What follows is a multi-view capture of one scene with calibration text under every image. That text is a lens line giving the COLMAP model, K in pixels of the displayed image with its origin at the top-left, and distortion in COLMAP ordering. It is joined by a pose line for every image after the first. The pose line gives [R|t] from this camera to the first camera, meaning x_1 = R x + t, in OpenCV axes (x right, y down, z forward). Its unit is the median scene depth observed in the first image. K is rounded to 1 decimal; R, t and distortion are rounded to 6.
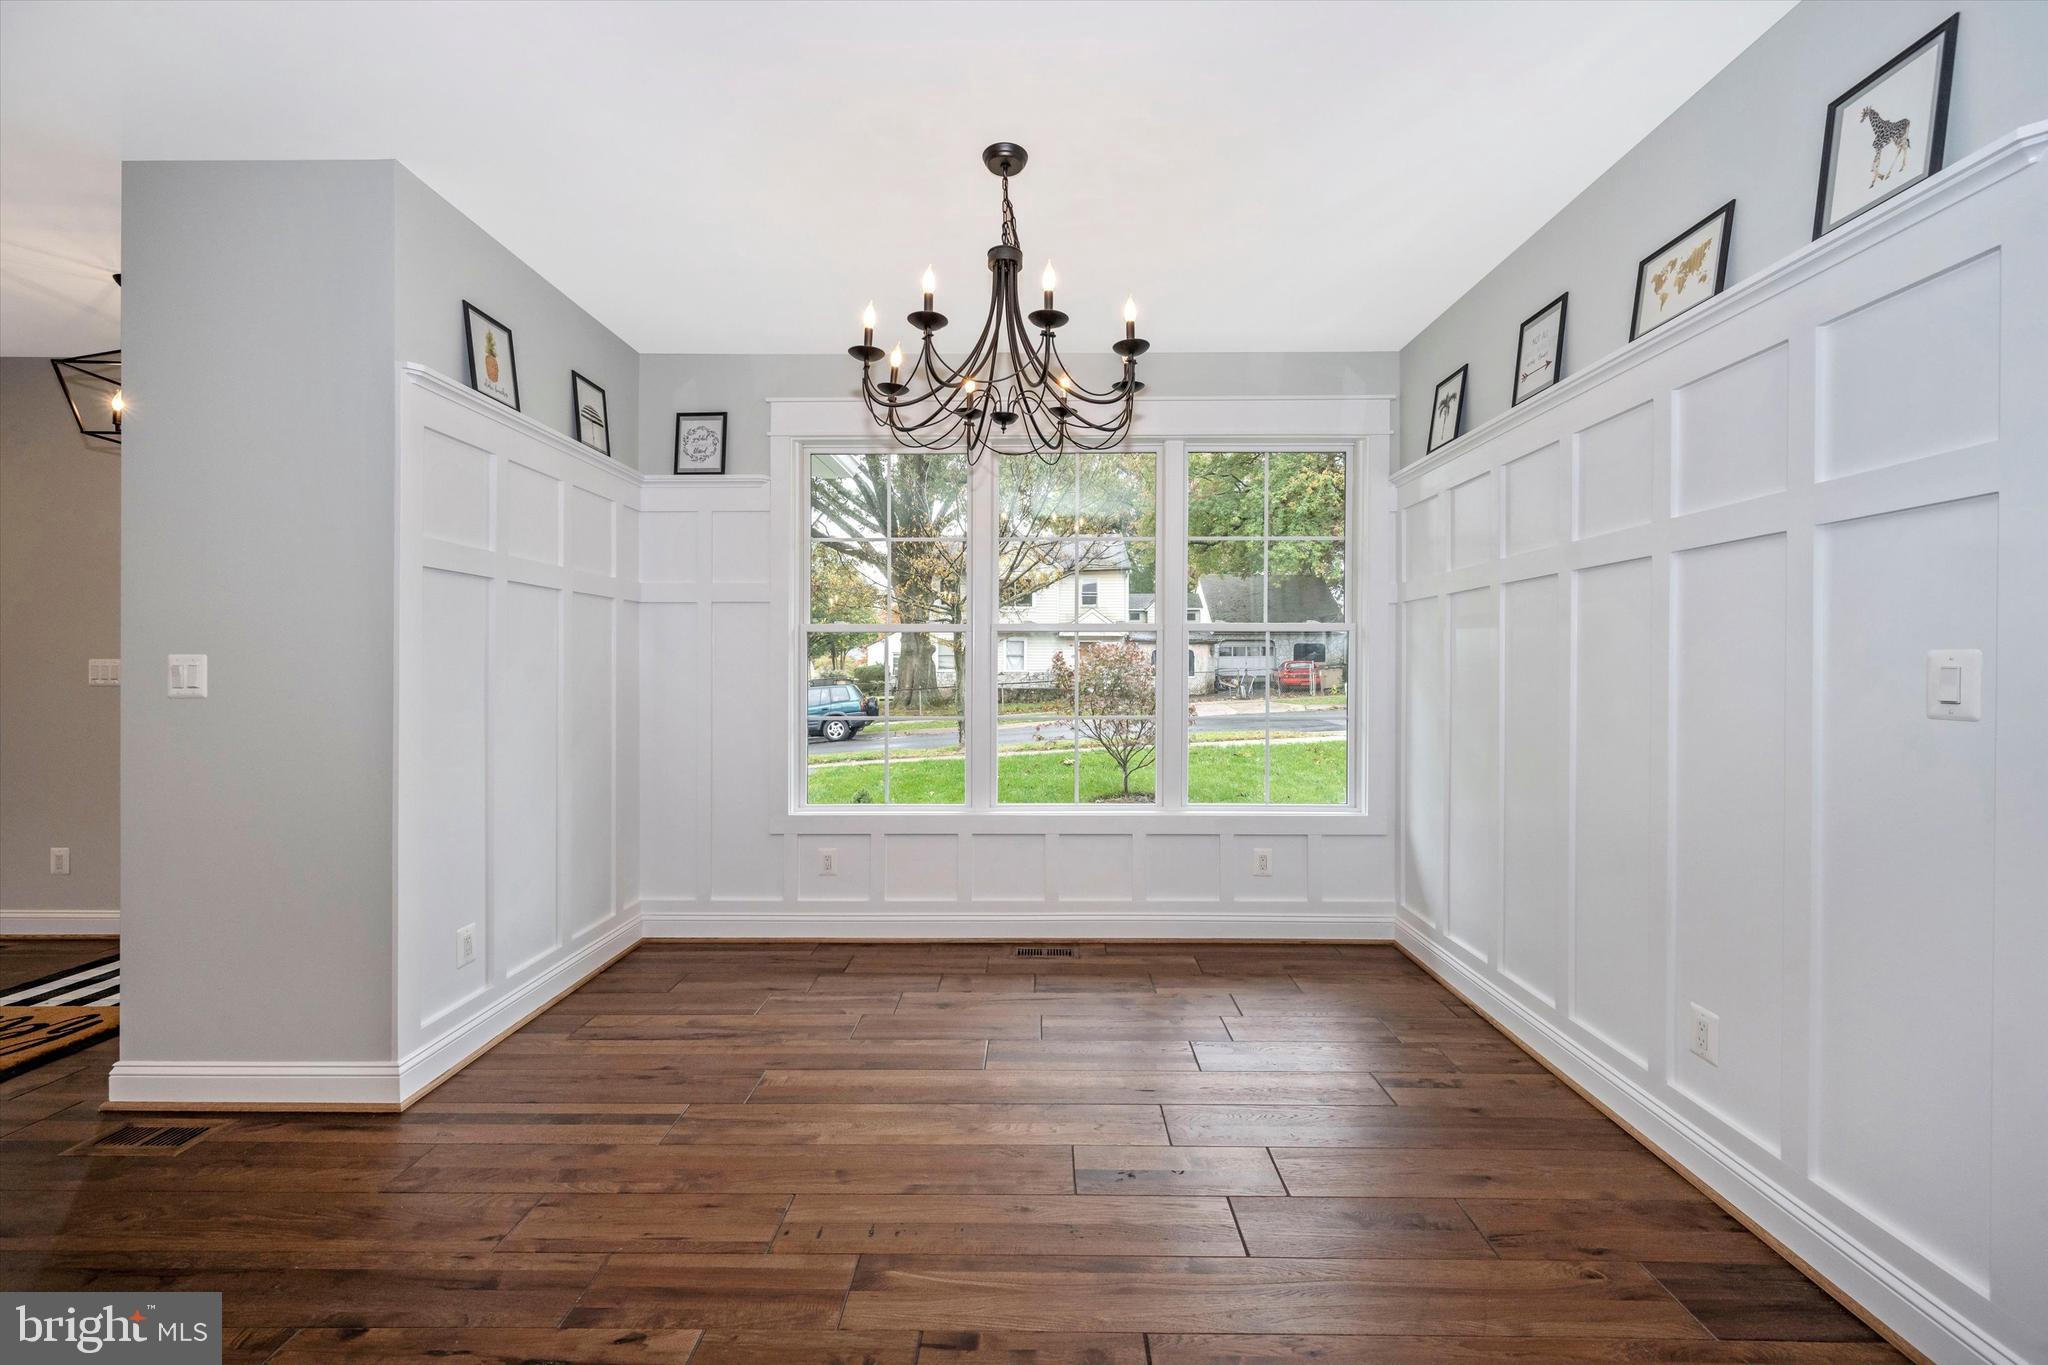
lens RADIAL K [[815.5, 0, 1030.1], [0, 815.5, 677.2], [0, 0, 1]] dist [-0.000975, 0.000976]
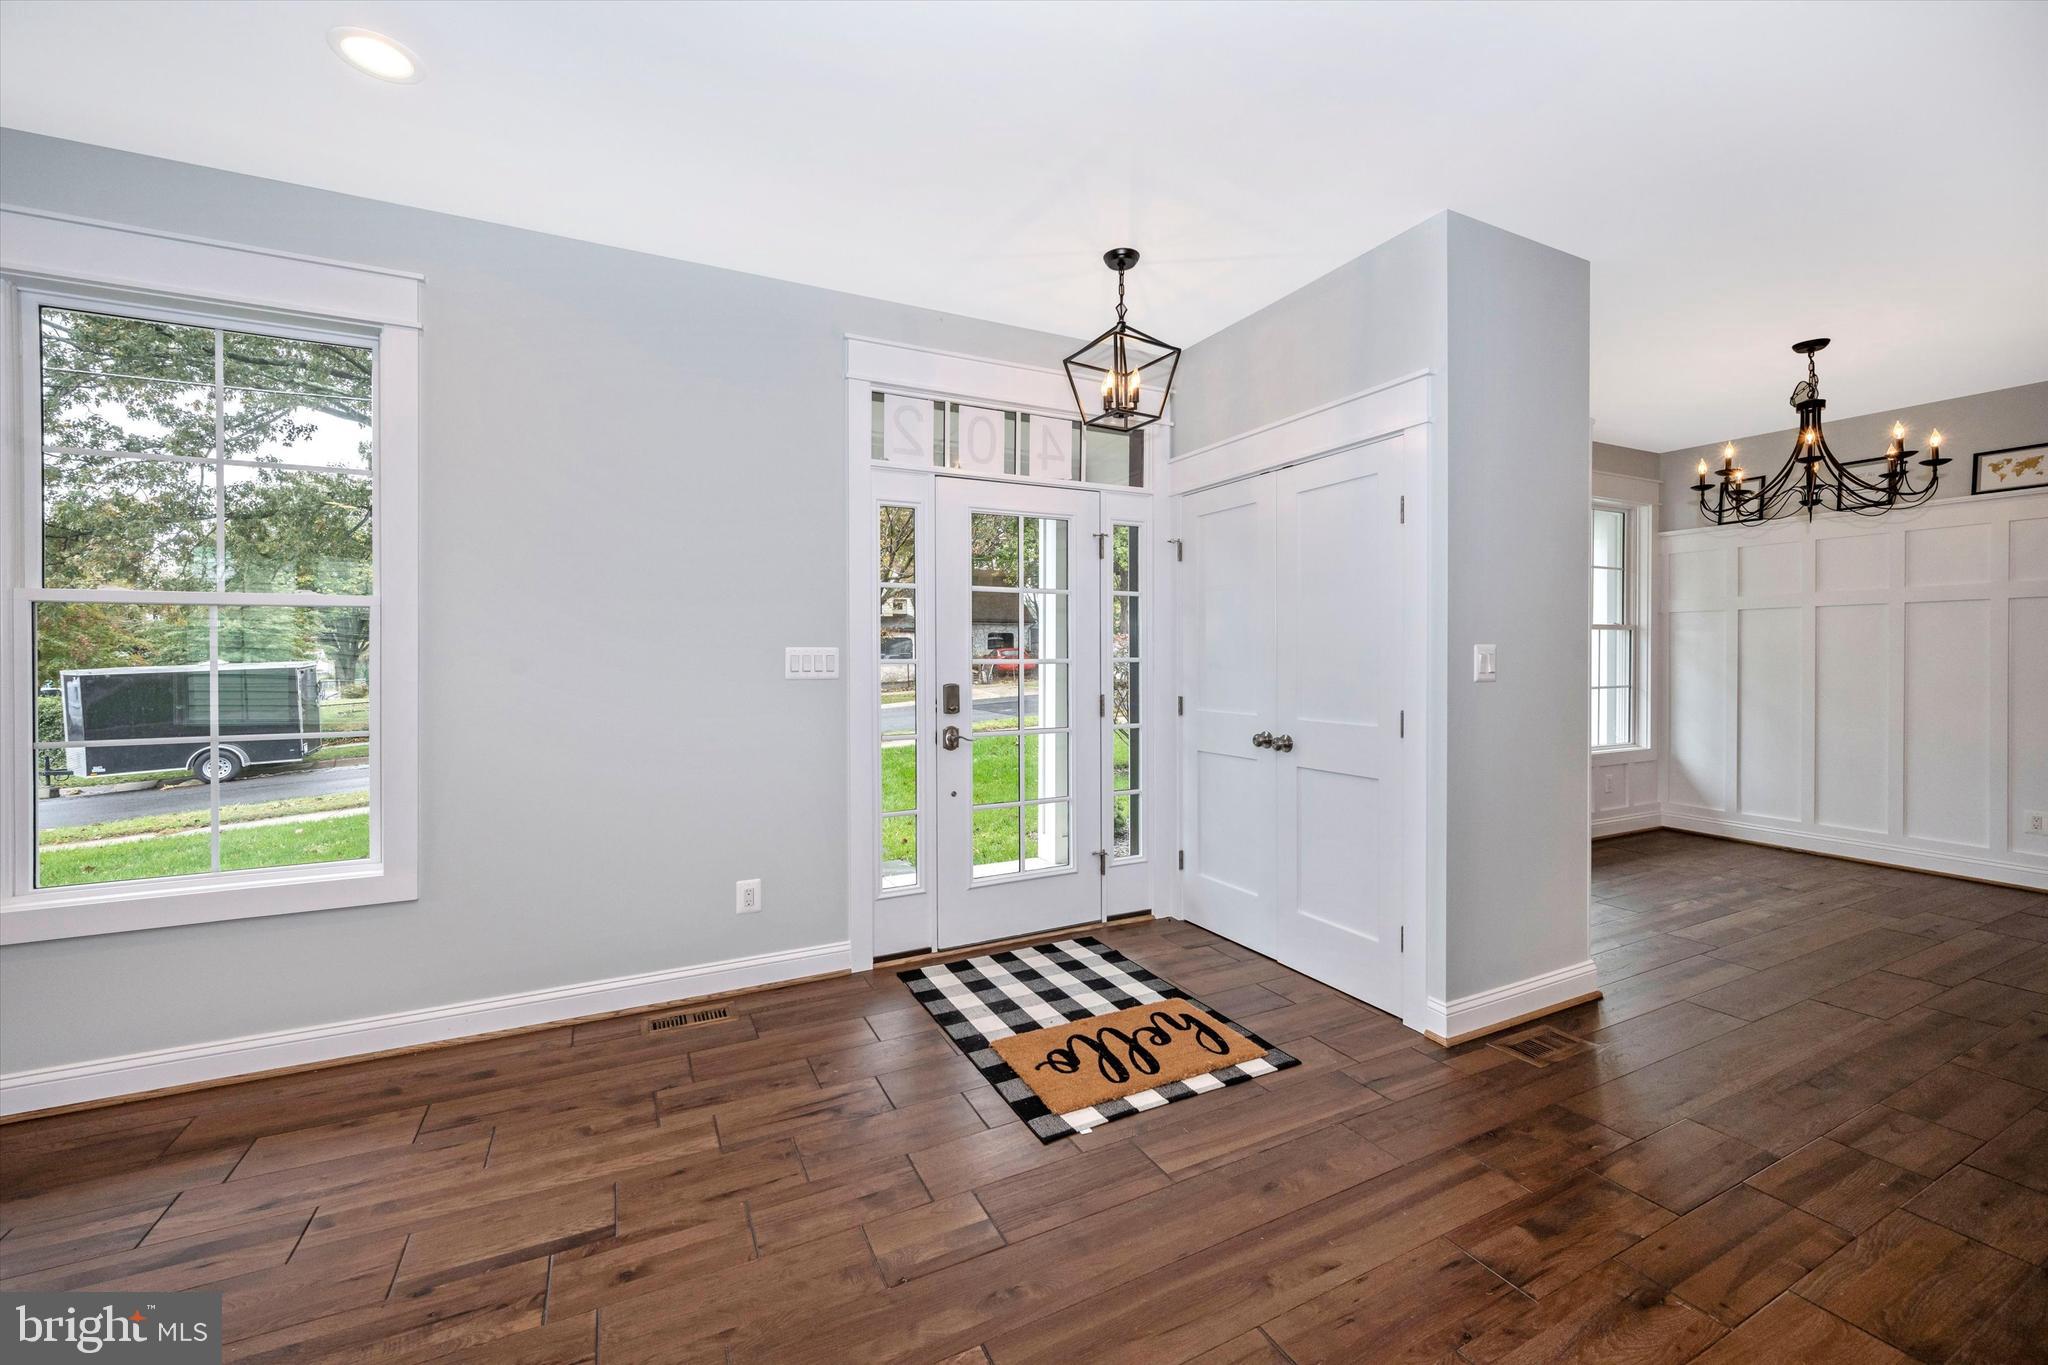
lens RADIAL K [[815.5, 0, 1033.3], [0, 815.5, 668.2], [0, 0, 1]] dist [-0.000975, 0.000976]
pose [[0.890331, -0.009413, 0.455217, -1.804385], [0.007295, 0.999953, 0.006409, -0.006300], [-0.455256, -0.002386, 0.890357, 0.209009]]
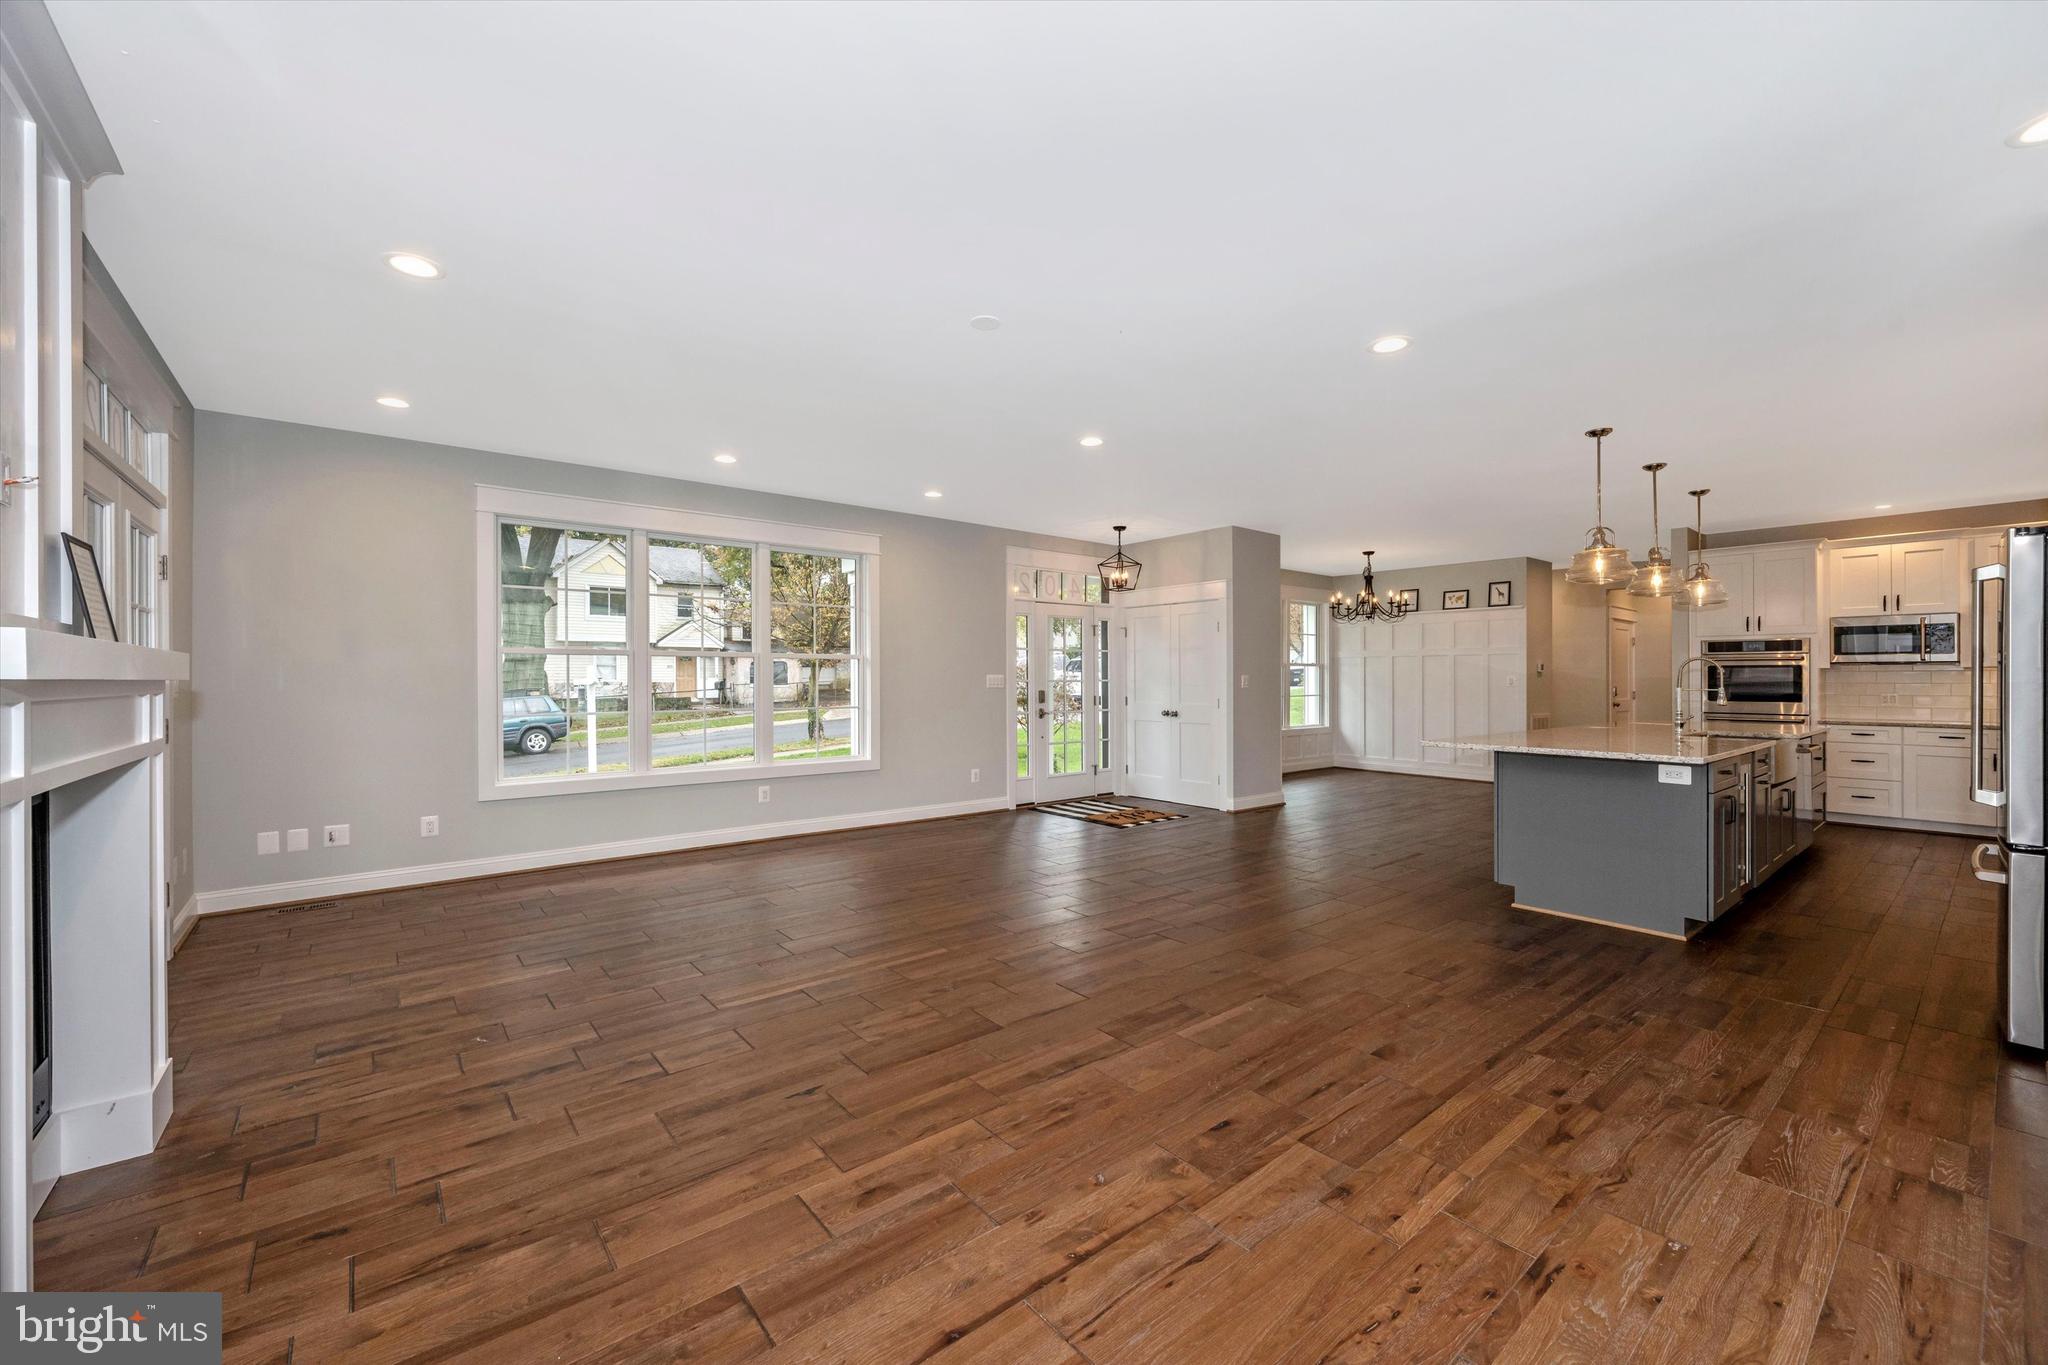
lens RADIAL K [[815.5, 0, 1005.4], [0, 815.5, 676.3], [0, 0, 1]] dist [-0.000975, 0.000976]
pose [[0.777513, 0.001858, 0.628864, -3.273578], [0.006545, 0.999918, -0.011047, 0.004934], [-0.628833, 0.012706, 0.777437, -0.820239]]
